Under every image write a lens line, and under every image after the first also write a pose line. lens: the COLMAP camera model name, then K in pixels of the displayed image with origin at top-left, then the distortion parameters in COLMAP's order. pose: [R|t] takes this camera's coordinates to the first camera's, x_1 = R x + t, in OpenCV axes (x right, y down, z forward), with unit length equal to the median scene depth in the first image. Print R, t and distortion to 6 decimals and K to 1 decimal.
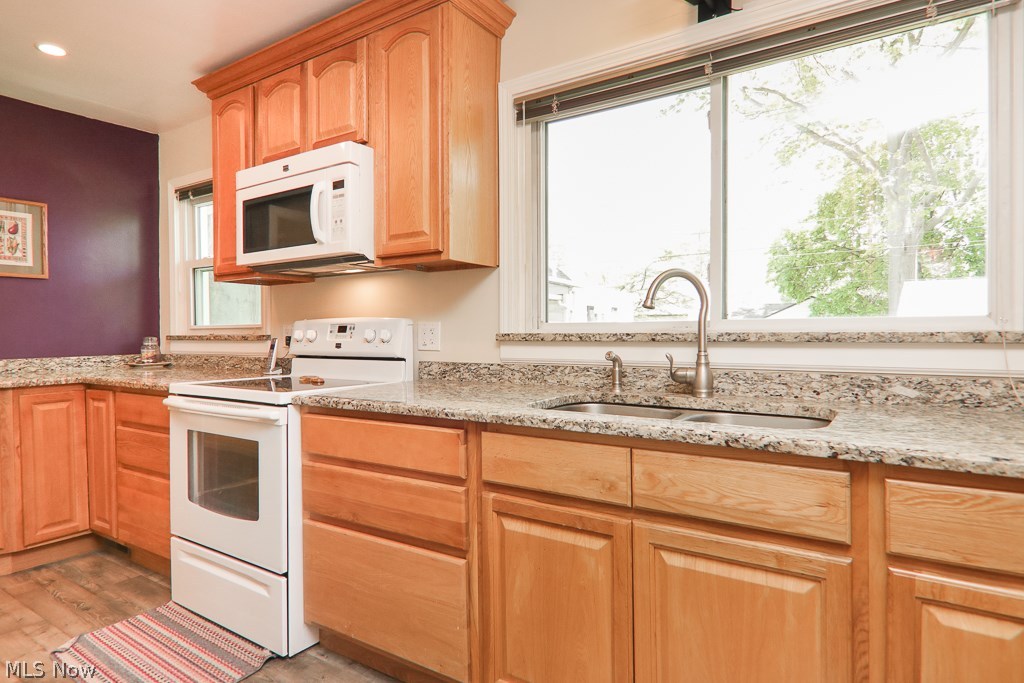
lens RADIAL K [[562.4, 0, 539.8], [0, 562.4, 341.1], [0, 0, 1]] dist [-0.001829, -0.000191]
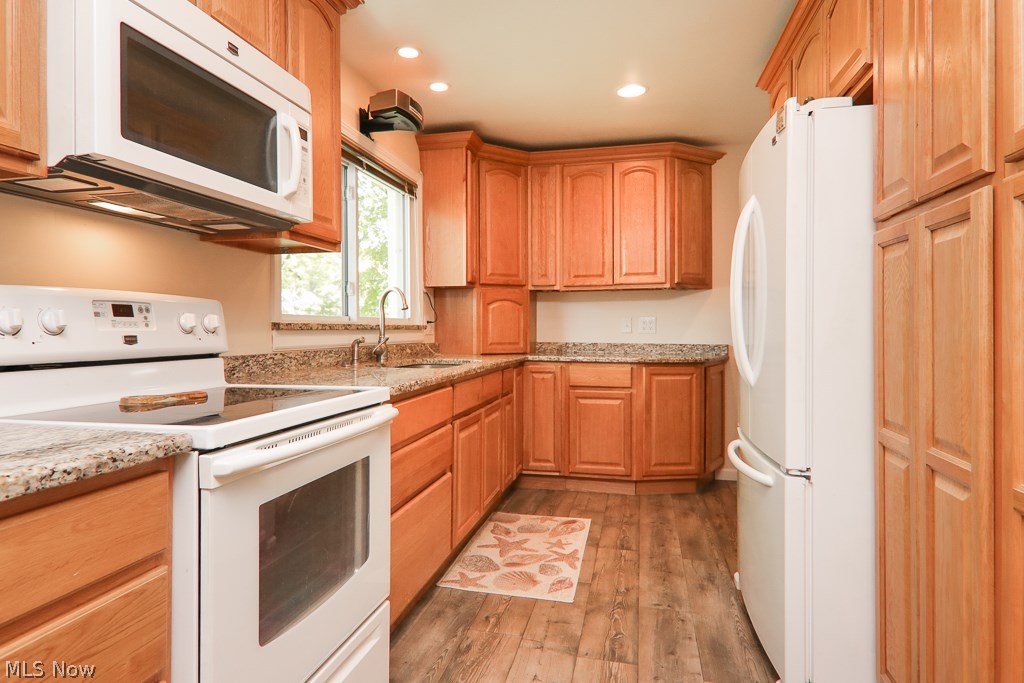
lens RADIAL K [[592.7, 0, 511.1], [0, 592.7, 328.7], [0, 0, 1]] dist [0.027369, -0.018580]
pose [[-0.332454, 0.003284, 0.943114, -1.214248], [0.013416, 0.999909, 0.001248, 0.001665], [-0.943024, 0.013068, -0.332468, 0.973562]]
